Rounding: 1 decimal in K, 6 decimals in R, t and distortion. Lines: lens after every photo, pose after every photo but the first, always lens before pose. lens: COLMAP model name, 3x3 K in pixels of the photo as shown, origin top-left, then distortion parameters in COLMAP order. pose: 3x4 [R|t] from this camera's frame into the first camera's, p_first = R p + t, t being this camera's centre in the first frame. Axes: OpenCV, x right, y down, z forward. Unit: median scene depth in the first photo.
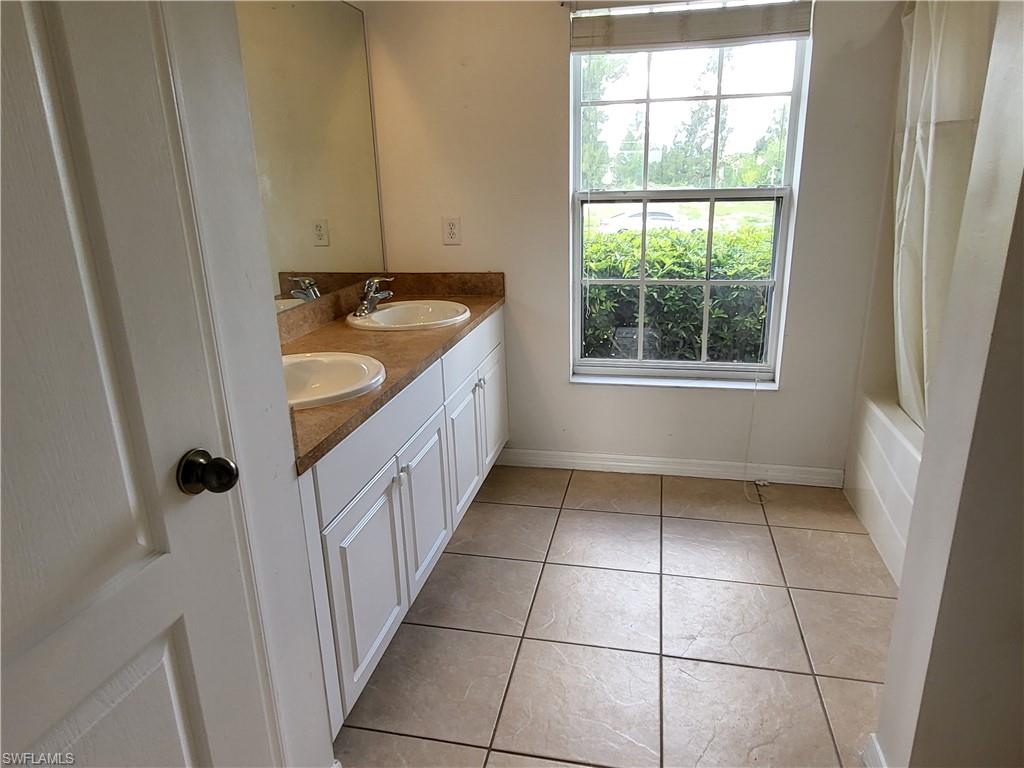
lens RADIAL K [[662.9, 0, 510.0], [0, 662.9, 380.4], [0, 0, 1]] dist [0.006443, 0.000217]
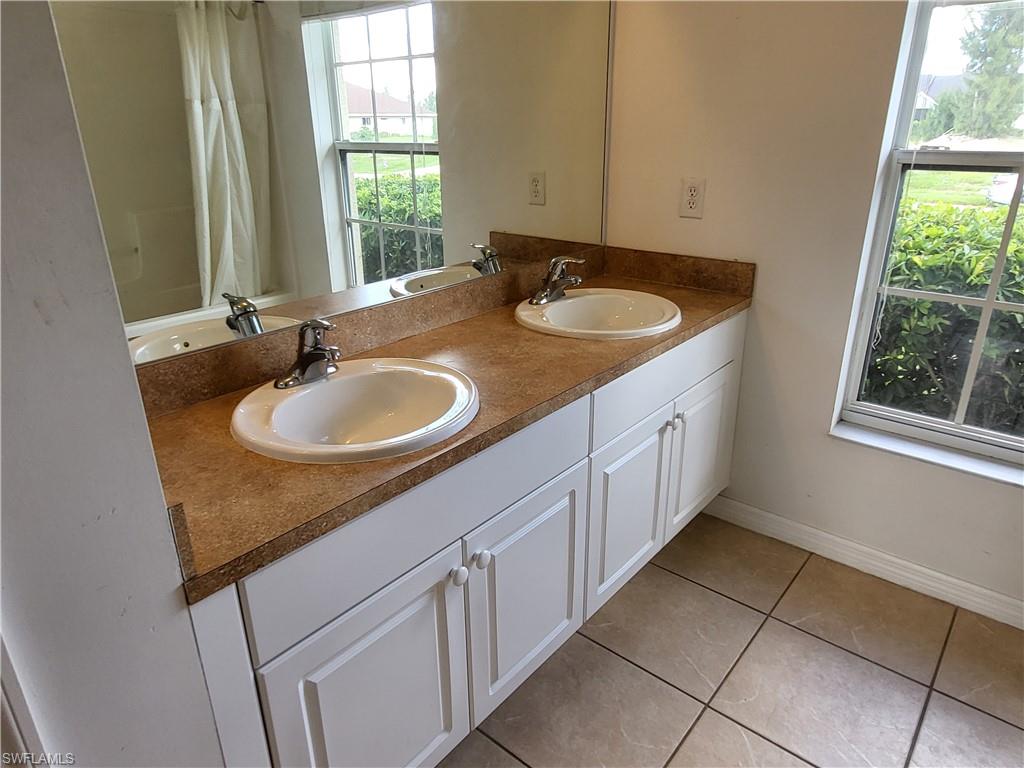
lens RADIAL K [[662.9, 0, 516.3], [0, 662.9, 380.8], [0, 0, 1]] dist [0.006443, 0.000217]
pose [[0.887336, 0.186975, -0.421515, 0.086308], [-0.151152, 0.981538, 0.117197, -0.086286], [0.435646, -0.040280, 0.899216, 0.258553]]
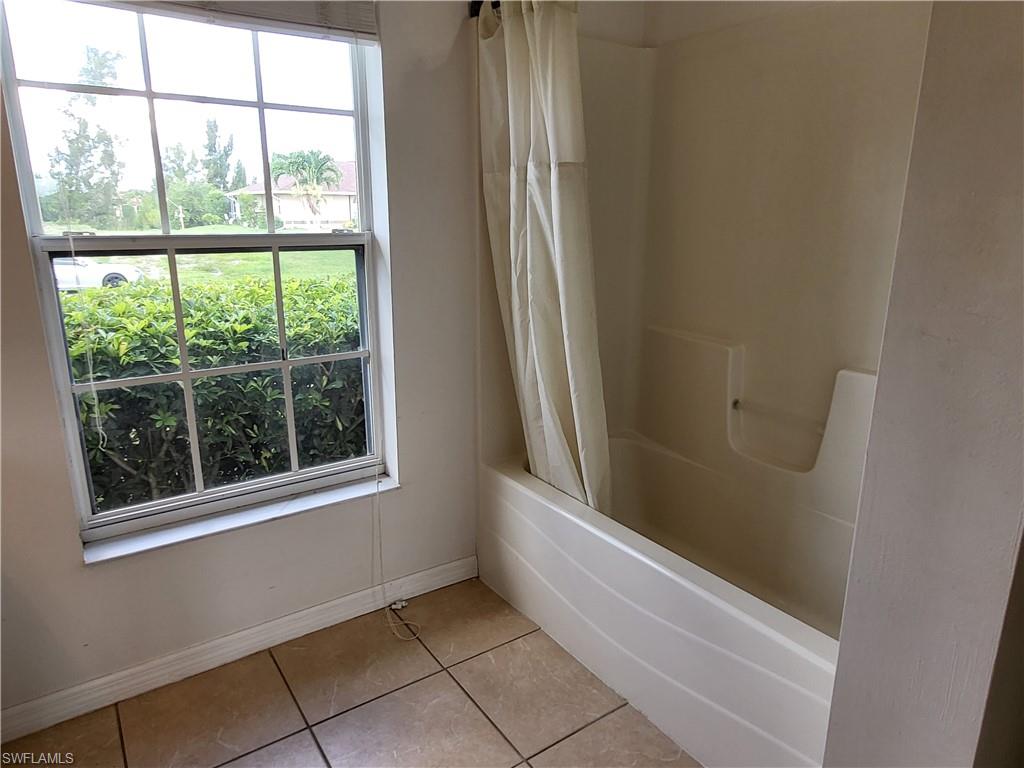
lens RADIAL K [[662.9, 0, 513.2], [0, 662.9, 380.3], [0, 0, 1]] dist [0.006443, 0.000217]
pose [[0.679812, -0.154499, 0.716928, -0.047700], [0.194945, 0.980458, 0.026437, -0.100572], [-0.707002, 0.121789, 0.696646, 0.333881]]
